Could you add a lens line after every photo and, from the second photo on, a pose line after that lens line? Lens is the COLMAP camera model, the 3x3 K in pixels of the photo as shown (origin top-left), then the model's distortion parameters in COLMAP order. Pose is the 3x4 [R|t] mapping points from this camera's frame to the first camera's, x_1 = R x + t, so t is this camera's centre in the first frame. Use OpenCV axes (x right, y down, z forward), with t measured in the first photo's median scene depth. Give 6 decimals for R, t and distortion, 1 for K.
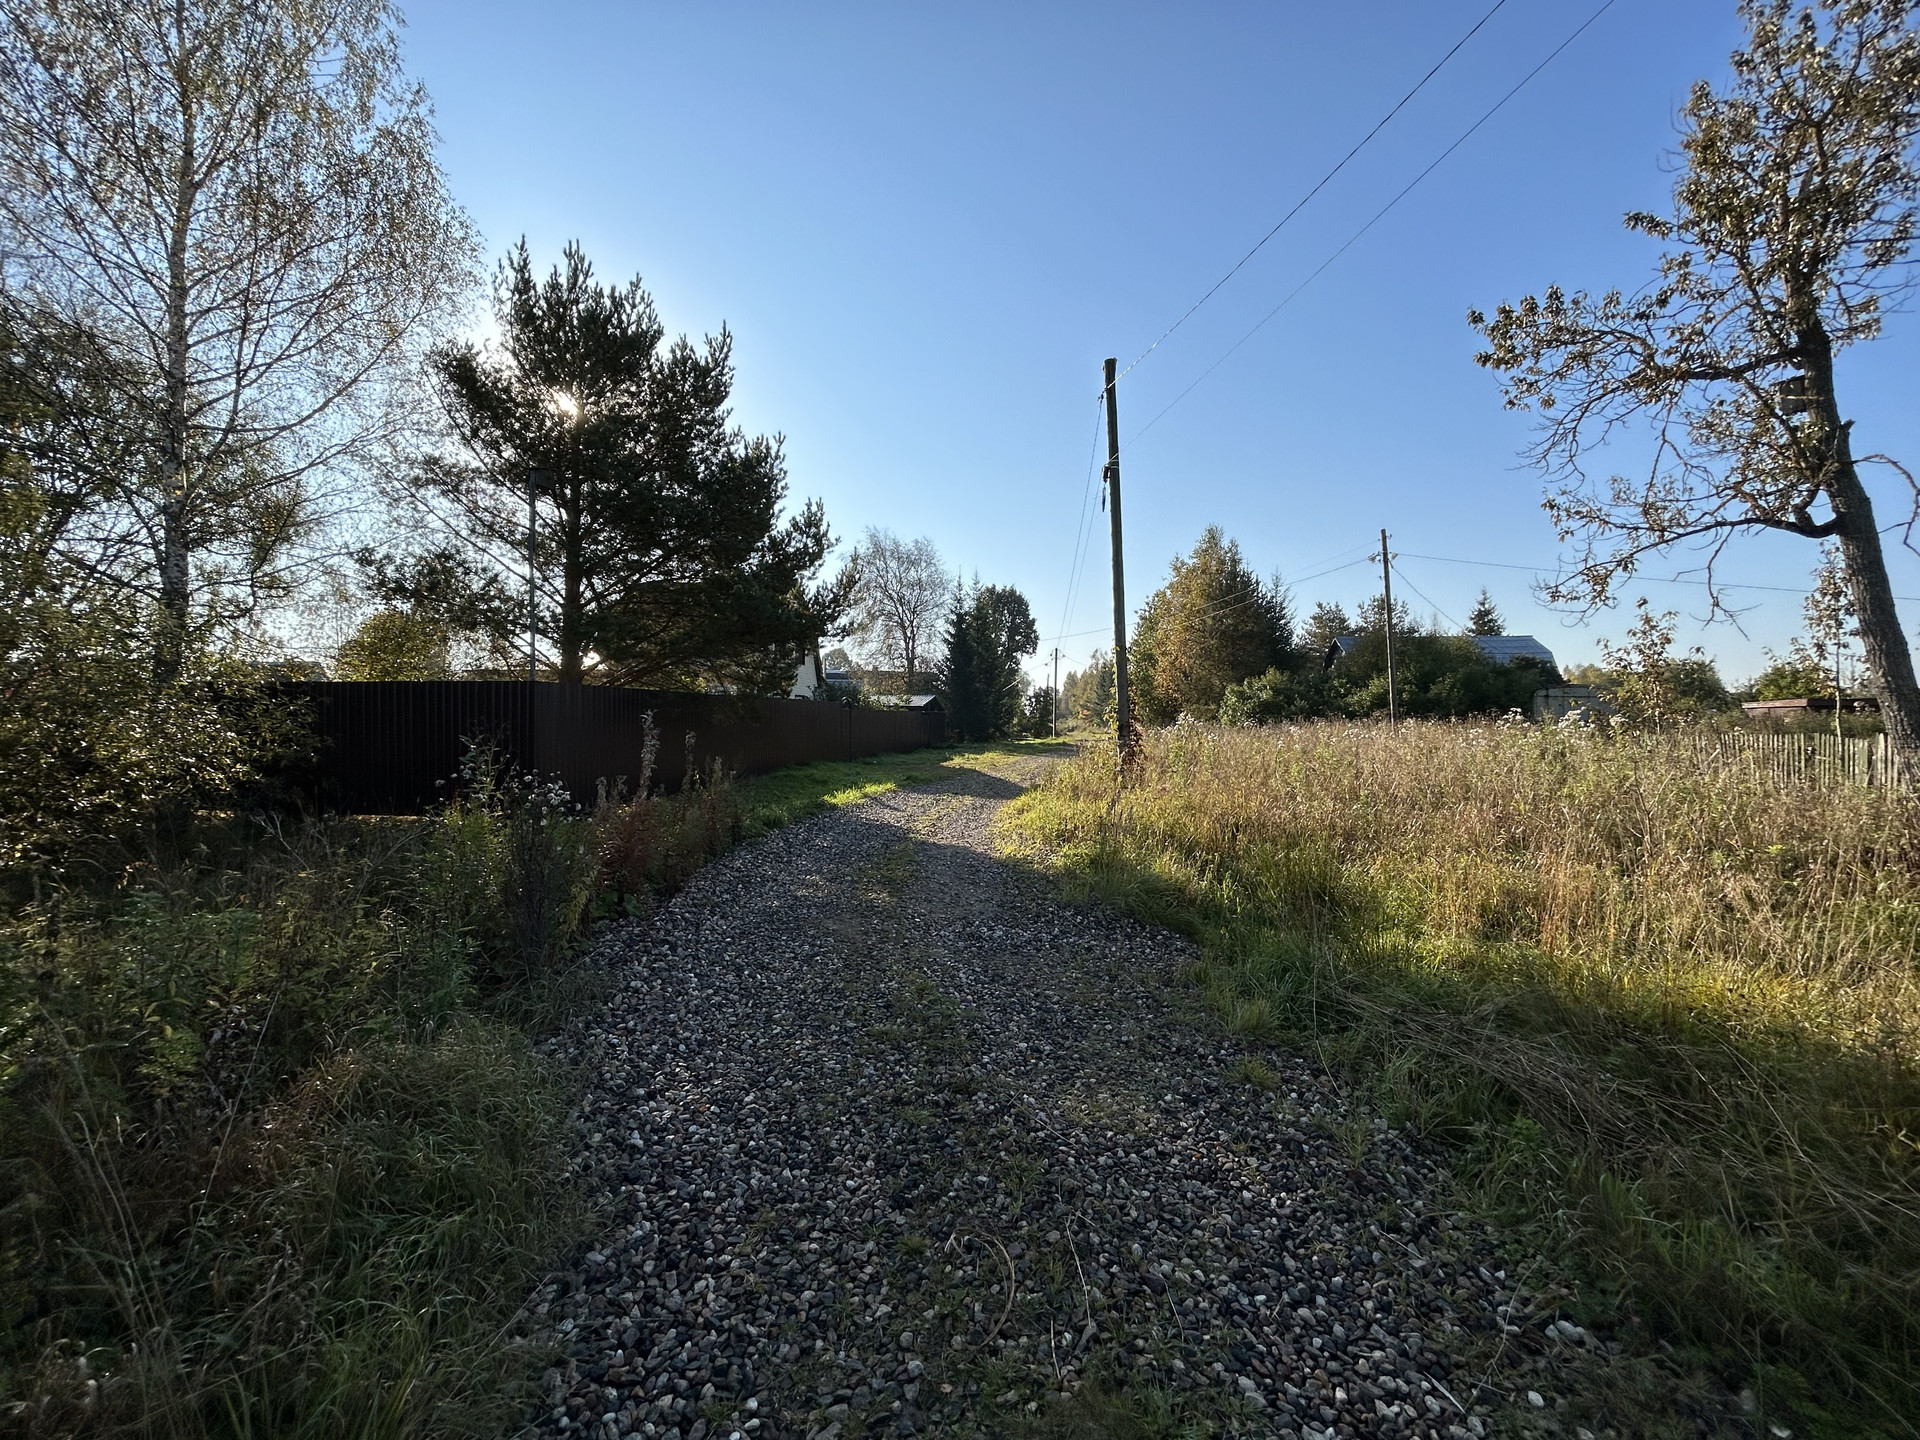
lens RADIAL K [[767.5, 0, 951.2], [0, 767.5, 727.1], [0, 0, 1]] dist [-0.003131, 0.000870]
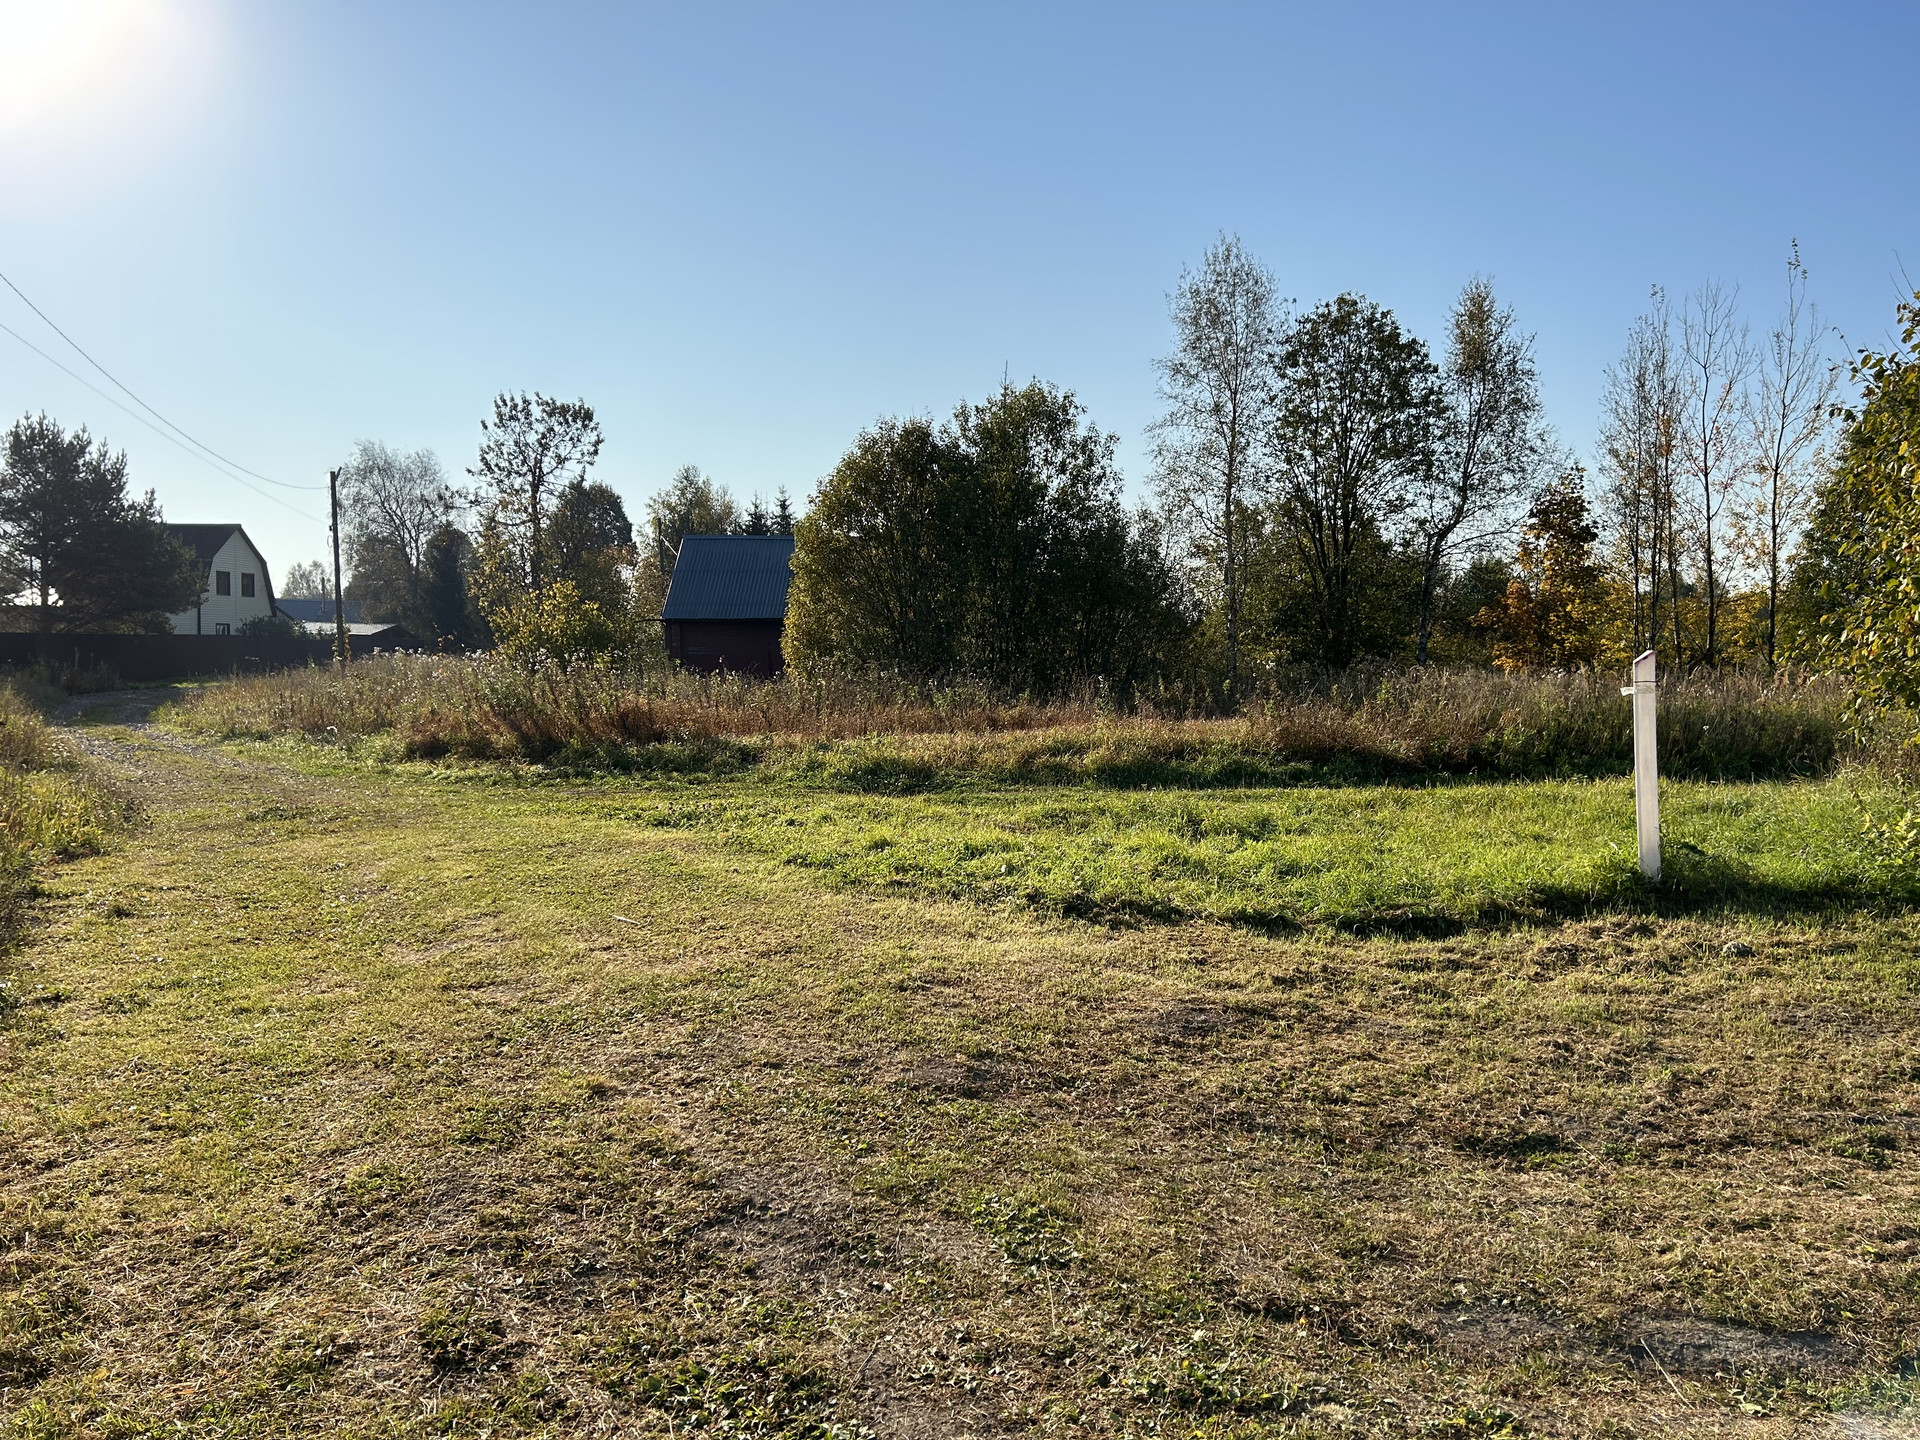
lens RADIAL K [[1431.4, 0, 969.8], [0, 1431.4, 715.8], [0, 0, 1]] dist [0.060771, -0.057225]
pose [[0.990929, 0.010046, 0.134011, 0.384916], [-0.015707, 0.999025, 0.041254, -0.005198], [-0.133466, -0.042985, 0.990121, -0.859203]]
